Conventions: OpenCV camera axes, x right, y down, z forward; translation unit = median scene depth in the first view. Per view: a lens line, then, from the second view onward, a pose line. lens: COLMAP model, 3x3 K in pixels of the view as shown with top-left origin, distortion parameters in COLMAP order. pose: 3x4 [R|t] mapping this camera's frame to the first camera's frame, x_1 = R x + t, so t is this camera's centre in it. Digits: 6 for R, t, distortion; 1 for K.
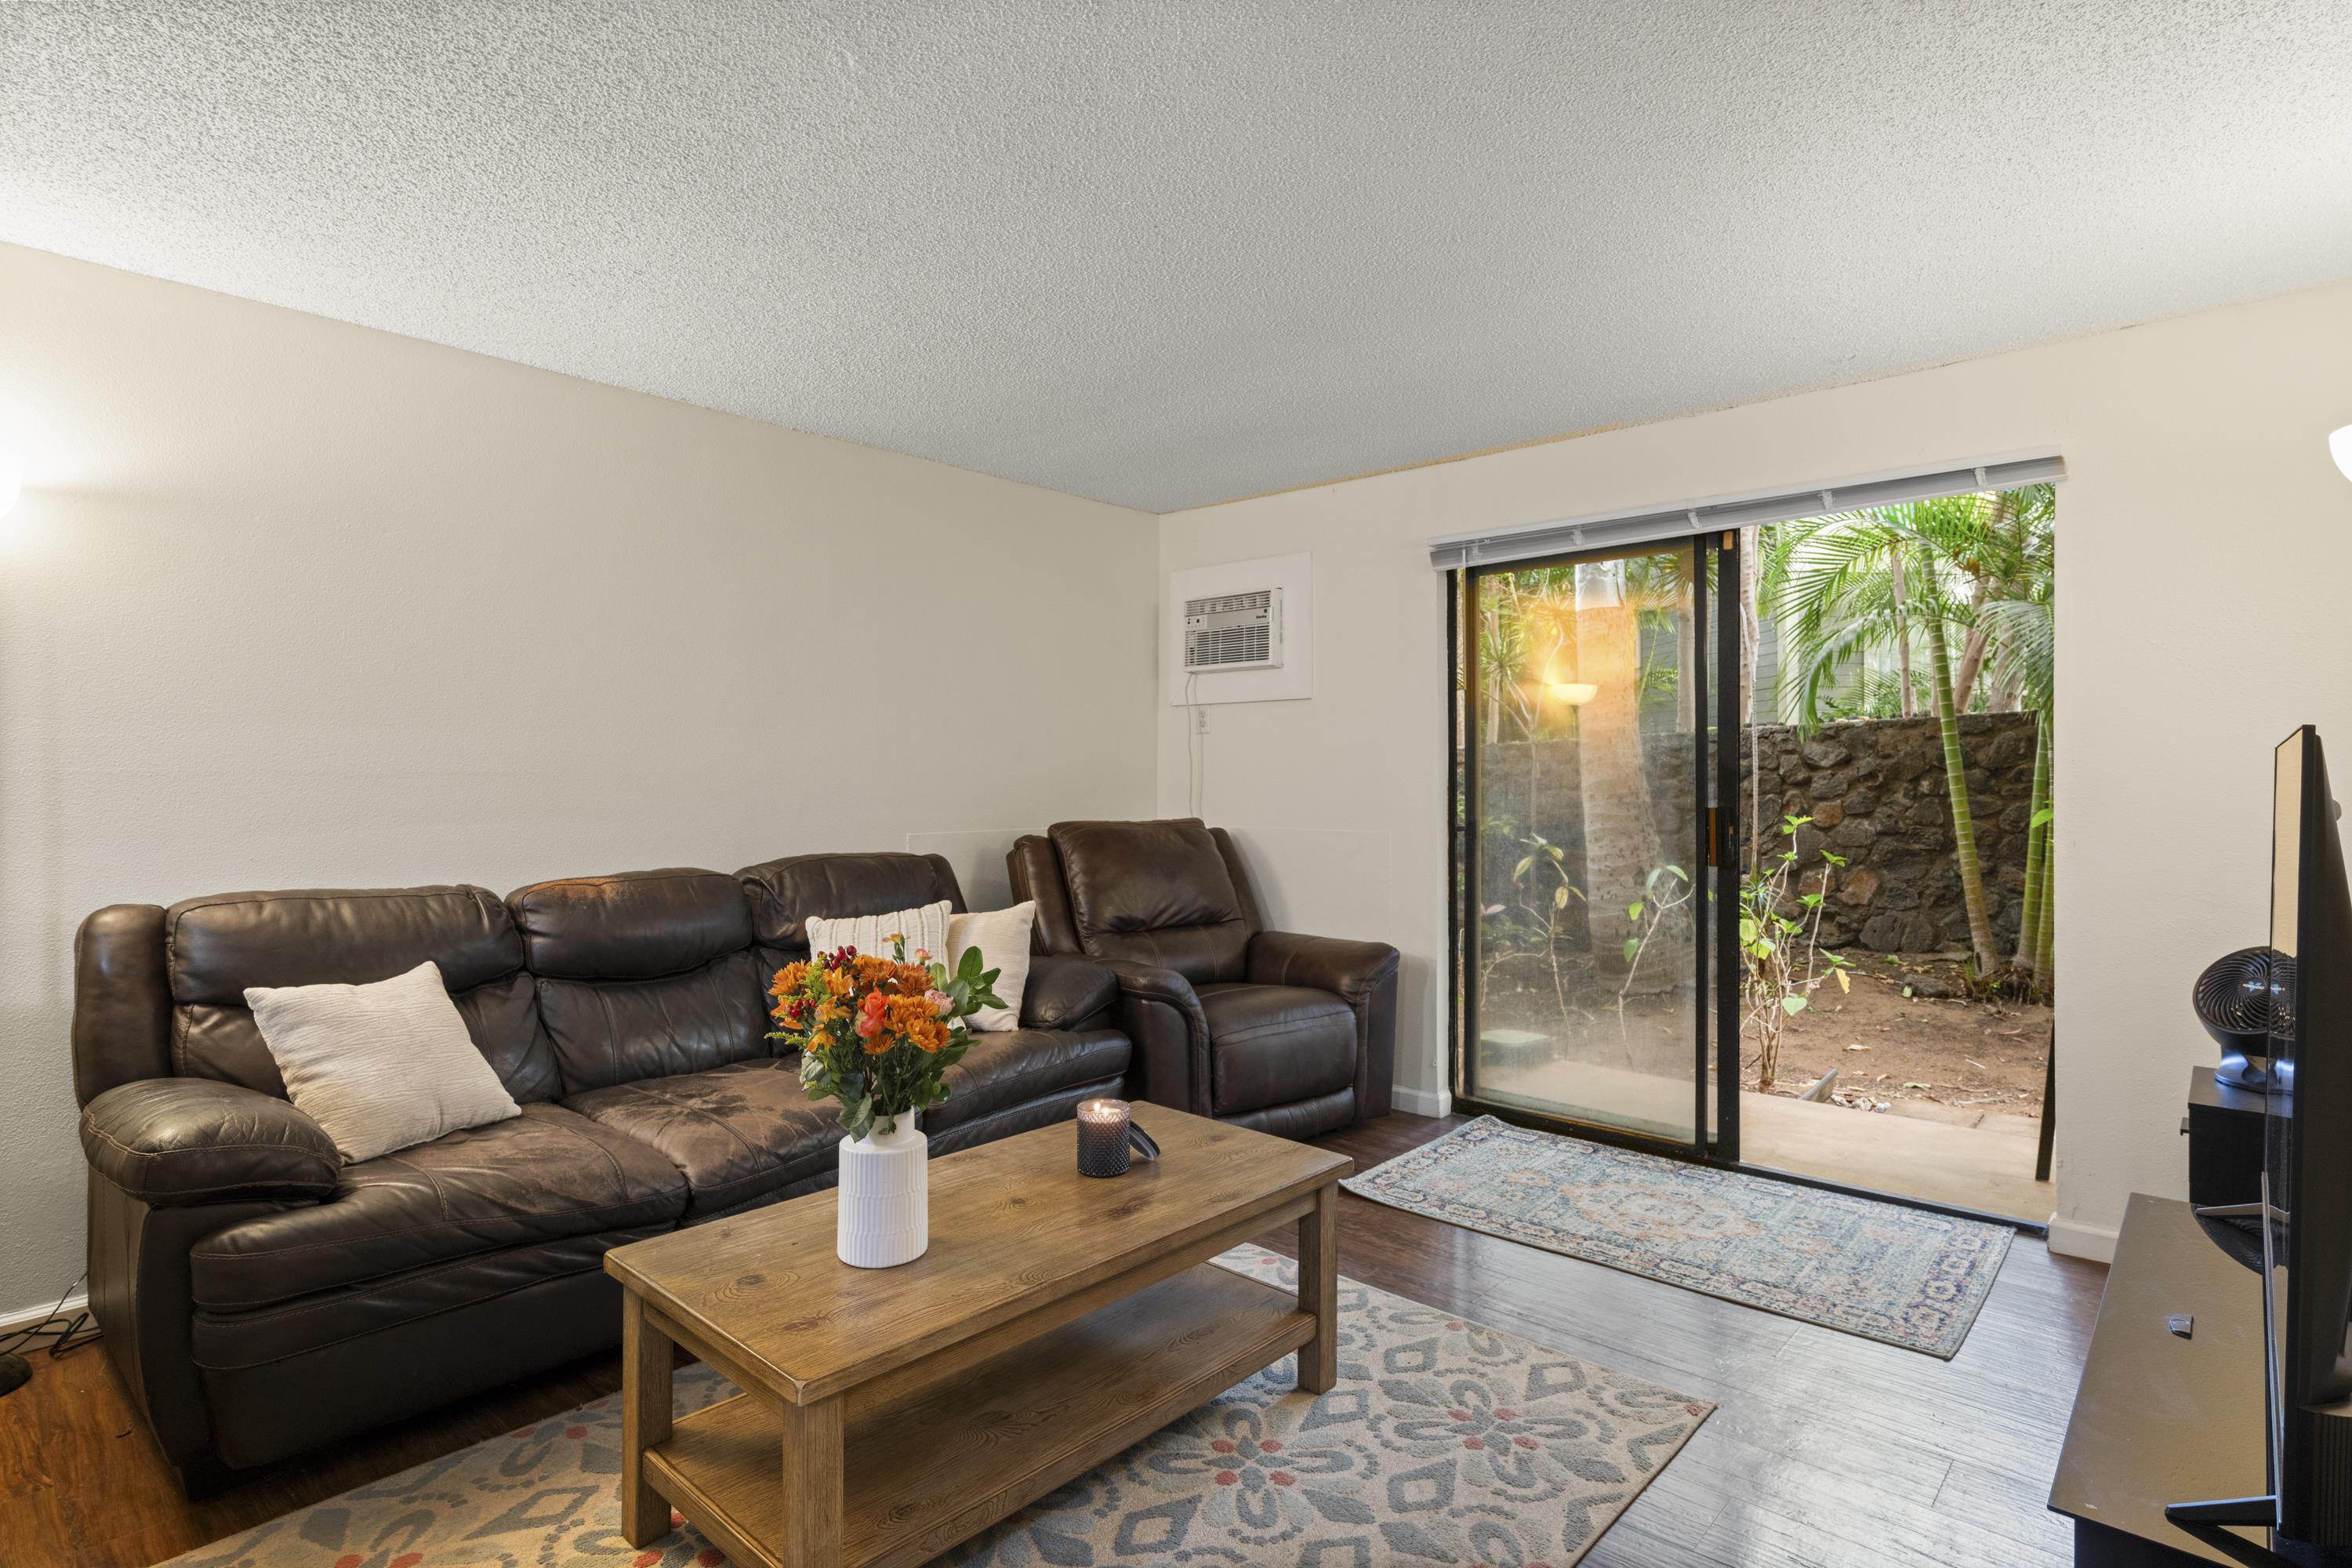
lens RADIAL K [[1214.4, 0, 1180.5], [0, 1214.4, 770.0], [0, 0, 1]] dist [-0.001434, -0.001001]
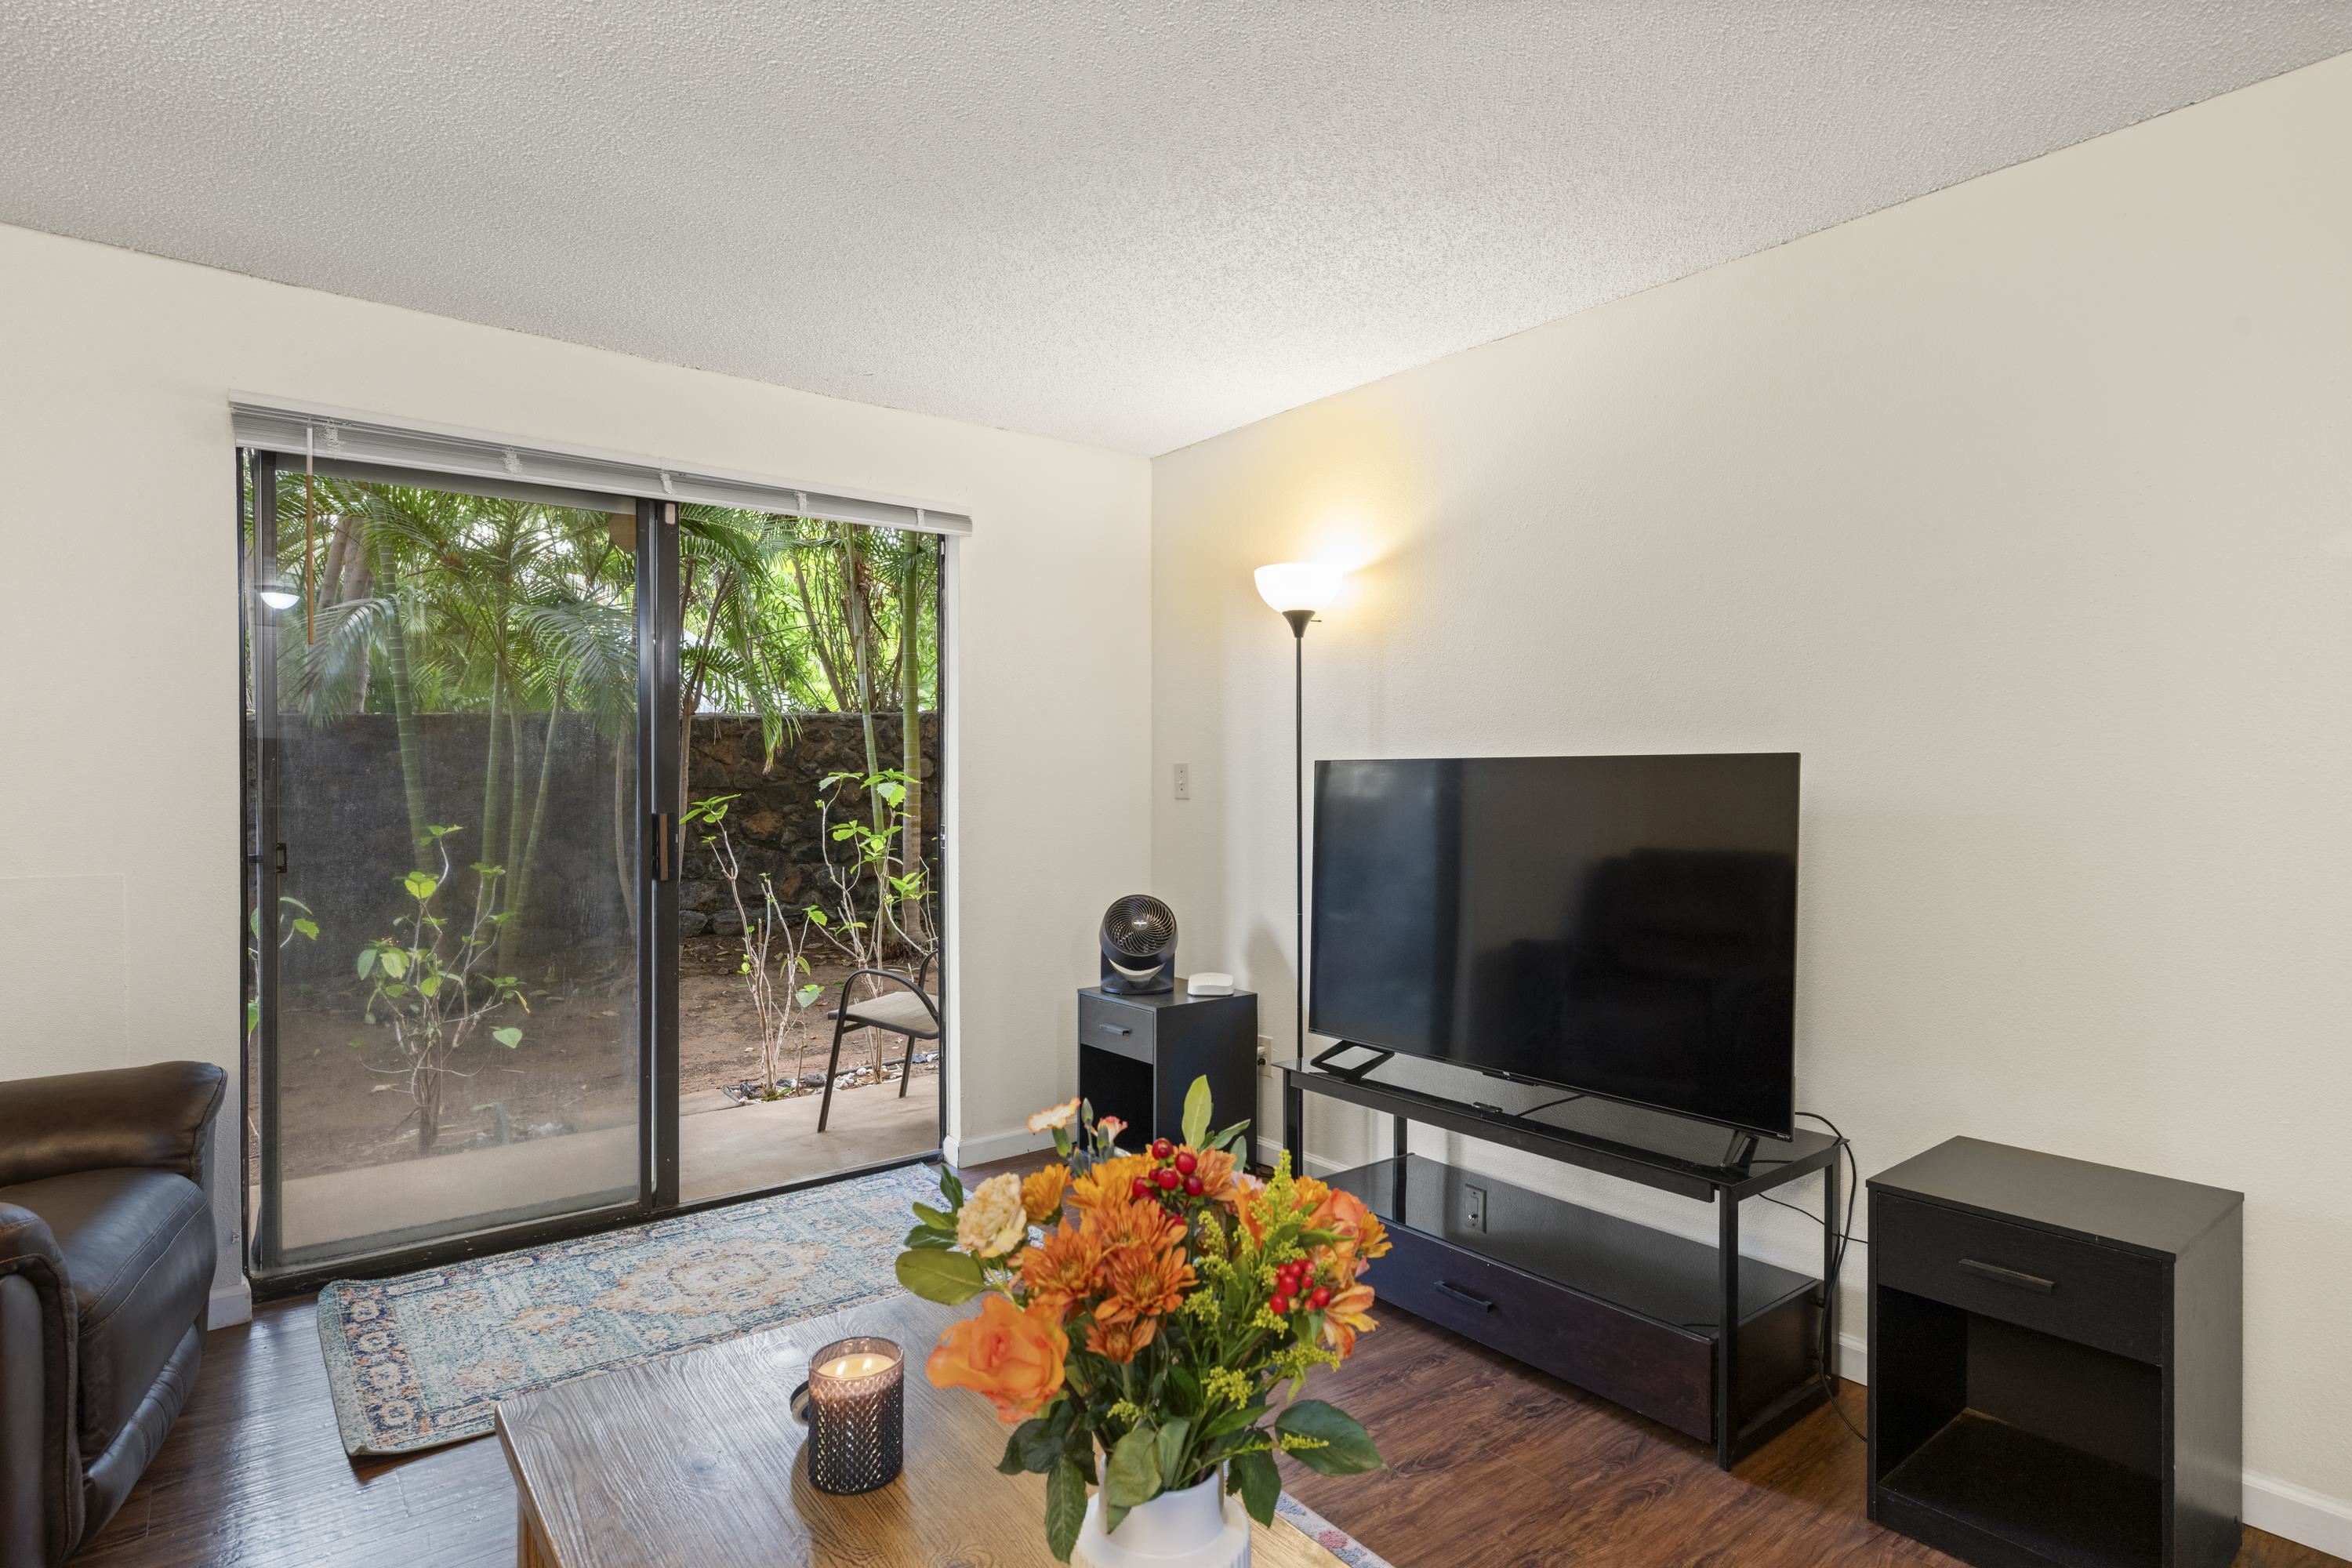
lens RADIAL K [[1214.4, 0, 1172.3], [0, 1214.4, 792.0], [0, 0, 1]] dist [-0.001434, -0.001001]
pose [[0.162324, -0.004890, 0.986725, -0.320831], [-0.005910, 0.999965, 0.005928, 0.007084], [-0.986720, -0.006794, 0.162289, 0.422423]]
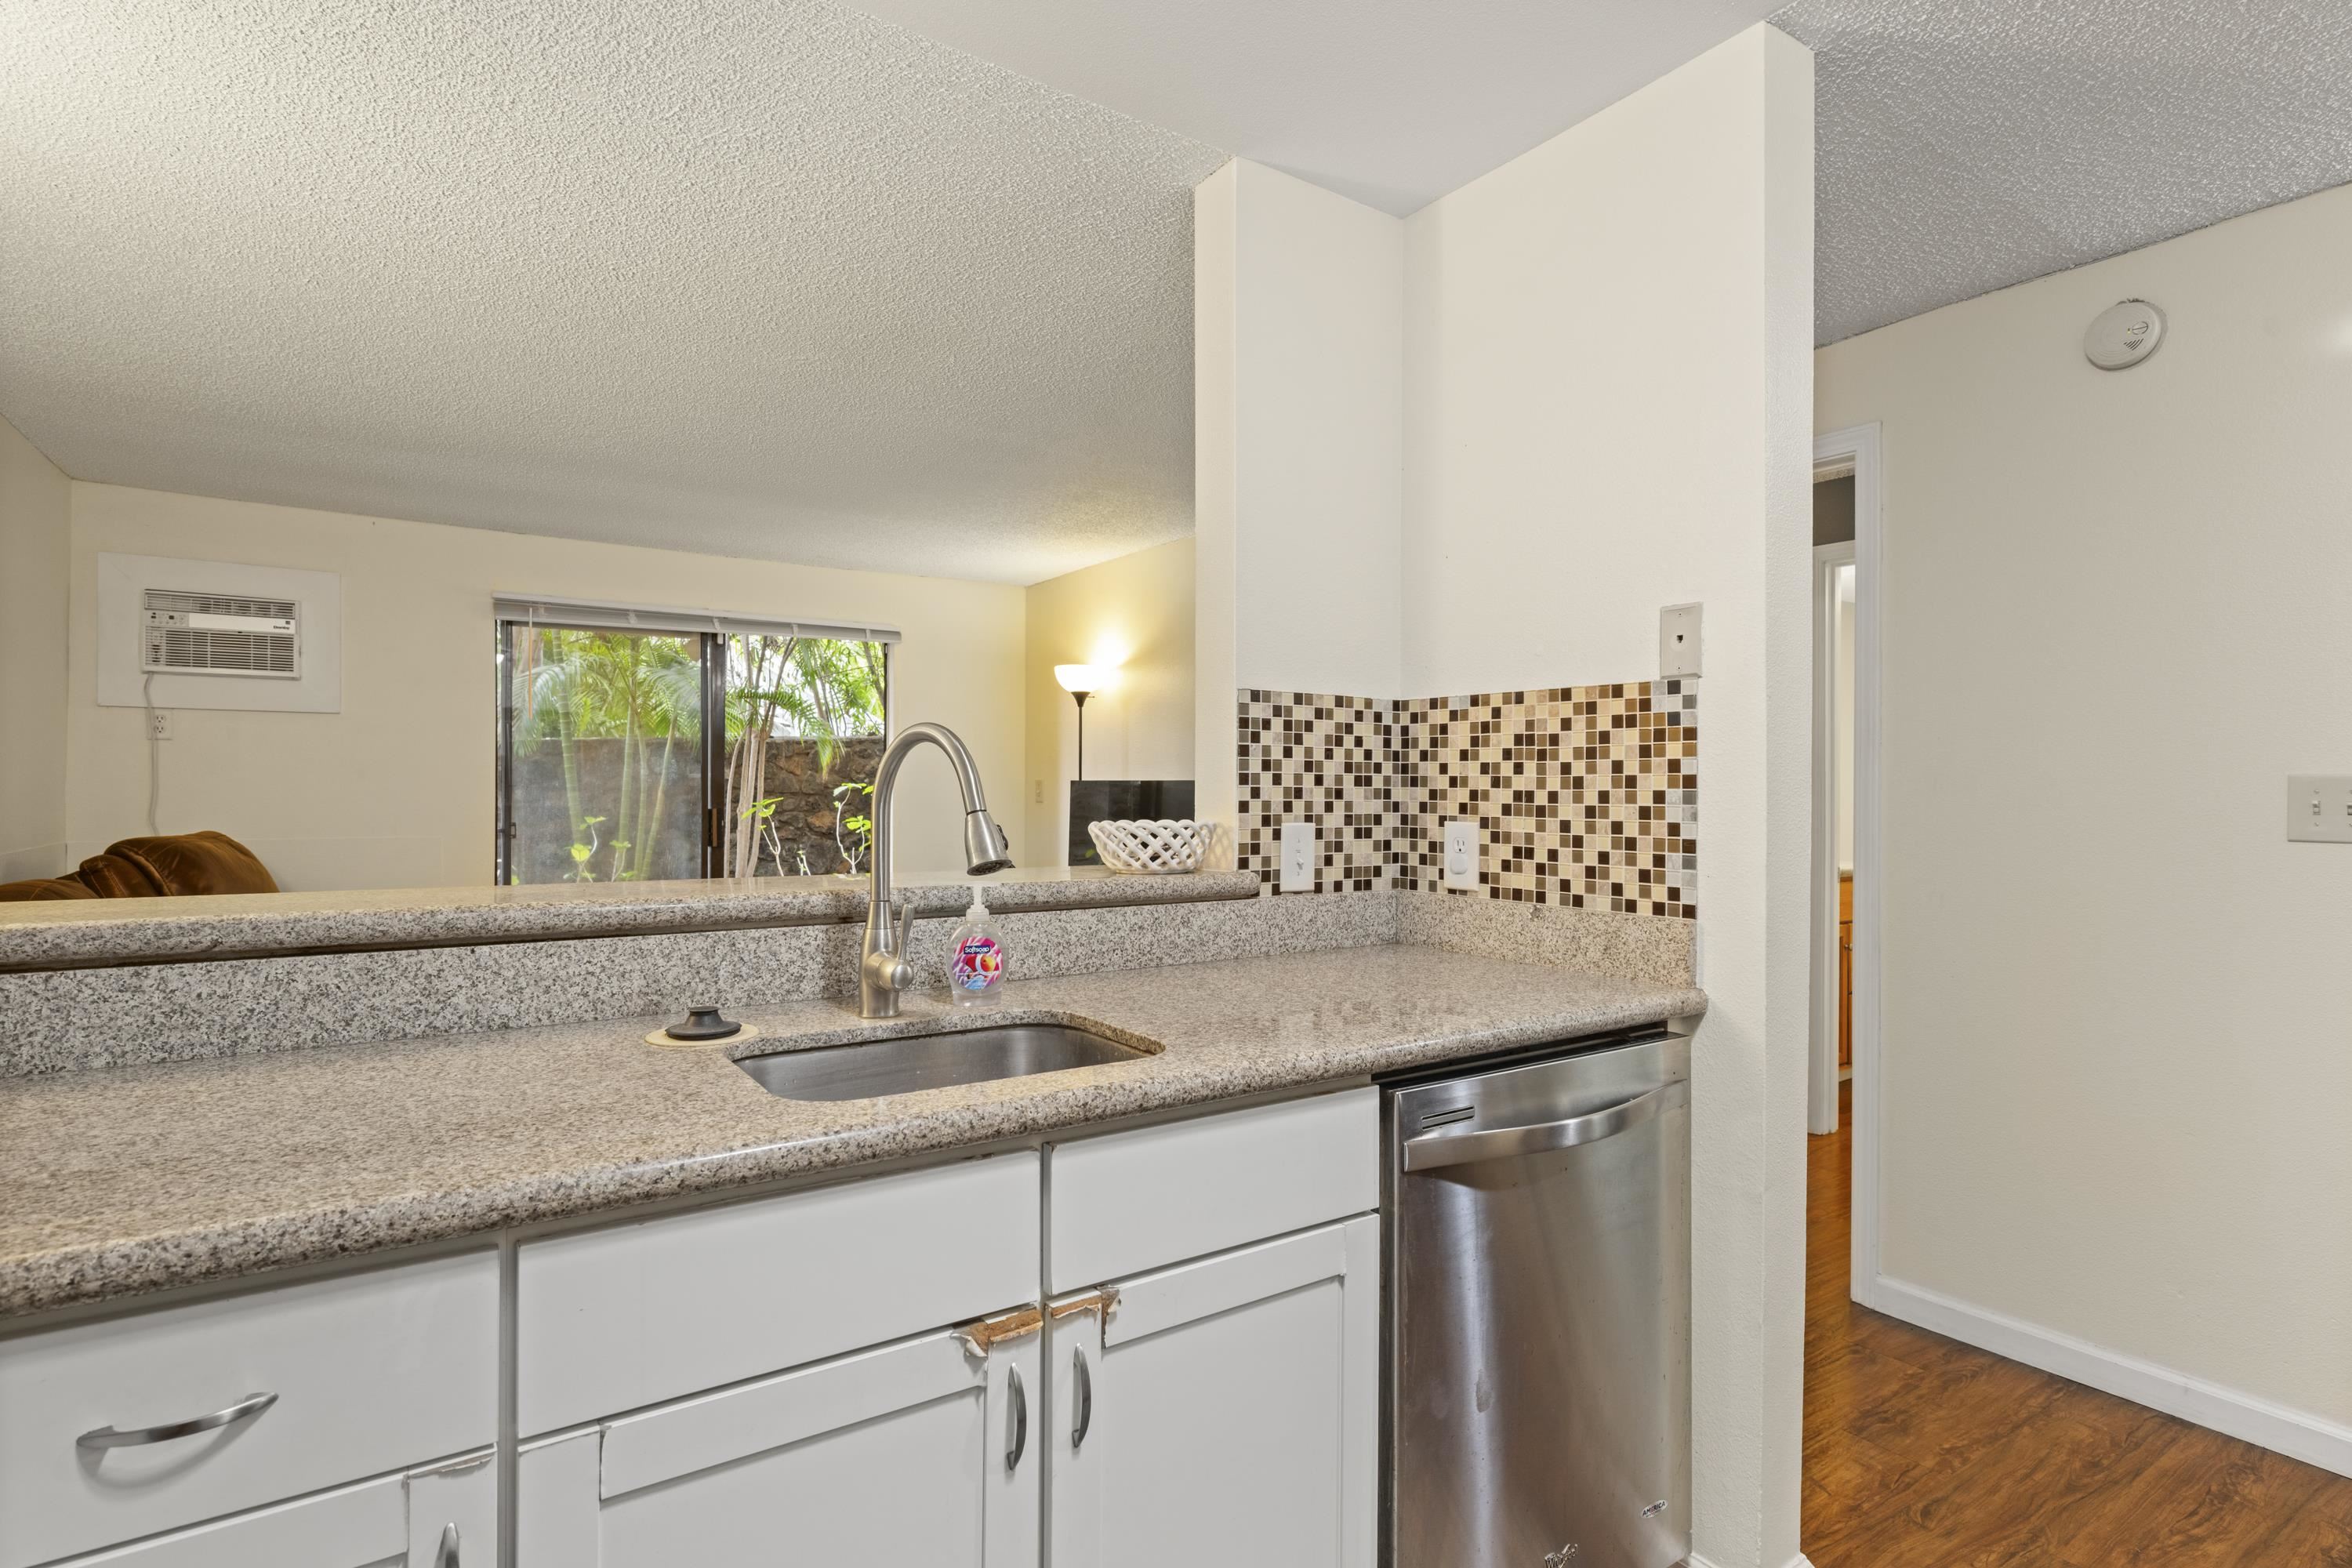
lens RADIAL K [[1178.2, 0, 1189.8], [0, 1178.2, 789.2], [0, 0, 1]] dist [-0.000191, -0.002615]
pose [[0.230422, 0.002006, 0.973089, -0.772411], [-0.010456, 0.999945, 0.000414, -0.001011], [-0.973035, -0.010270, 0.230430, 0.046696]]
